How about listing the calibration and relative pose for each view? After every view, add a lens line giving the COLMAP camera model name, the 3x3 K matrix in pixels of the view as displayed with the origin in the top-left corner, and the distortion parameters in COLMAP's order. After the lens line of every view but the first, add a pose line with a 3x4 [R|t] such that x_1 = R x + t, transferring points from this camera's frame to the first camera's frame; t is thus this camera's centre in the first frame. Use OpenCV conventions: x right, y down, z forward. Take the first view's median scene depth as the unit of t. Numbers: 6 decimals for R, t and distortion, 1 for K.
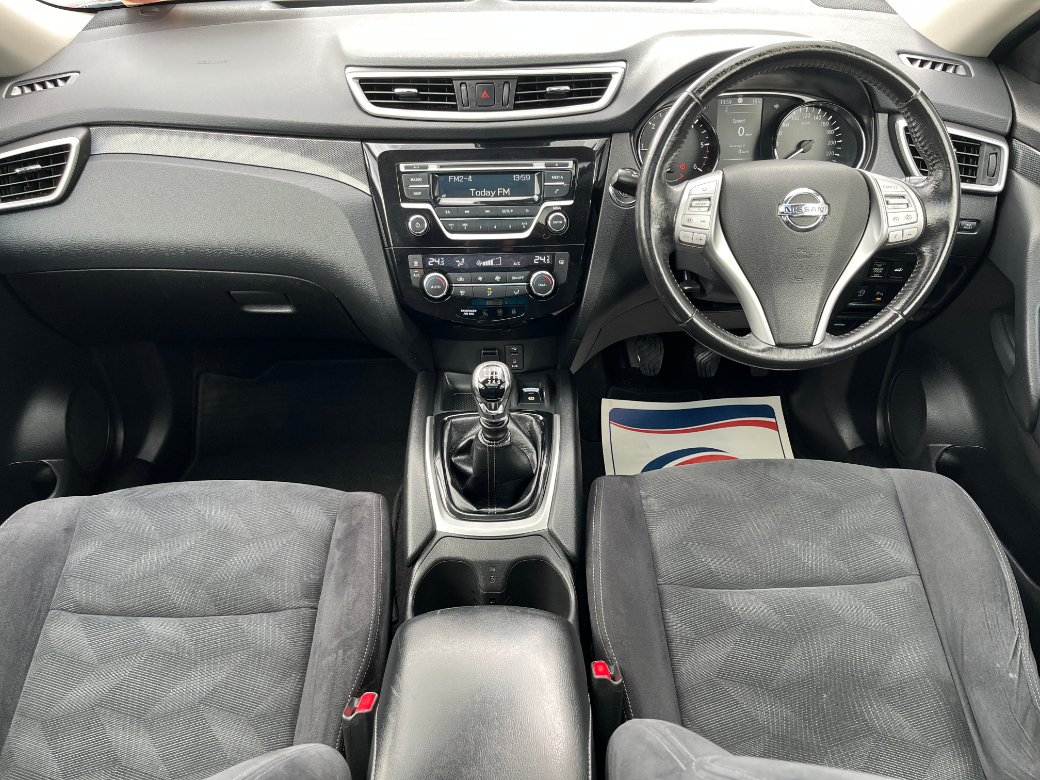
lens RADIAL K [[792.4, 0, 520.4], [0, 792.4, 390.3], [0, 0, 1]] dist [-0.003045, -0.004382]
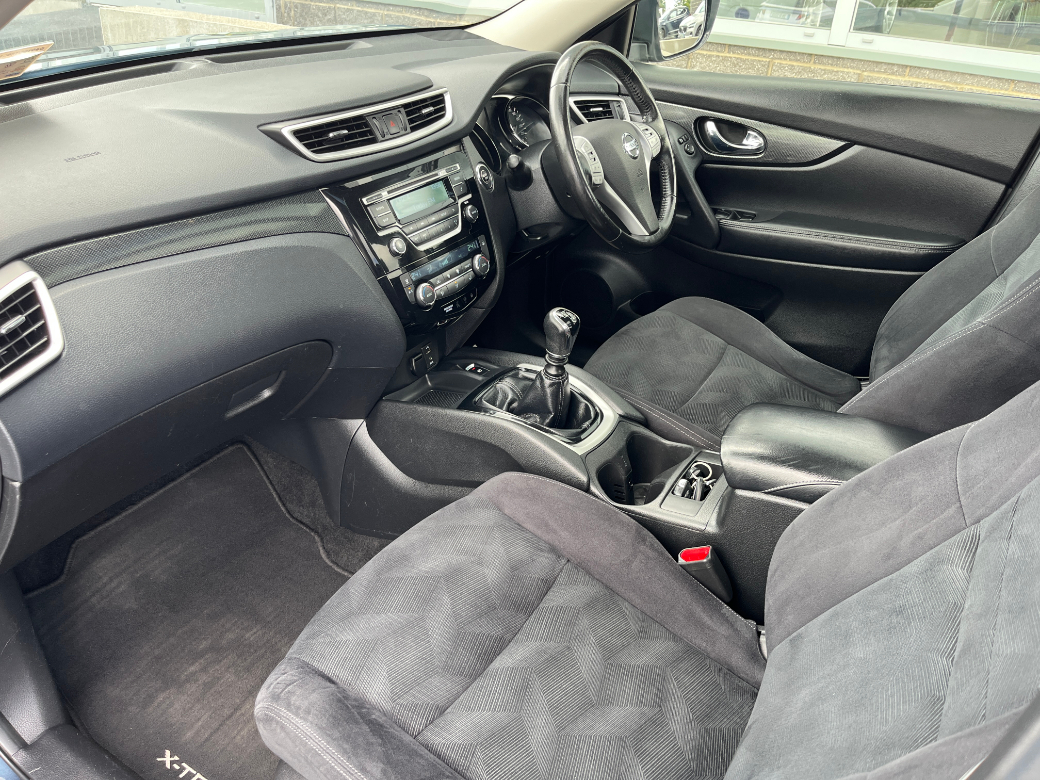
lens RADIAL K [[792.4, 0, 520.4], [0, 792.4, 390.3], [0, 0, 1]] dist [-0.003045, -0.004382]
pose [[0.543182, -0.409912, 0.732752, -0.920485], [0.470840, 0.871297, 0.138386, -0.109437], [-0.695171, 0.269840, 0.666276, 0.215333]]
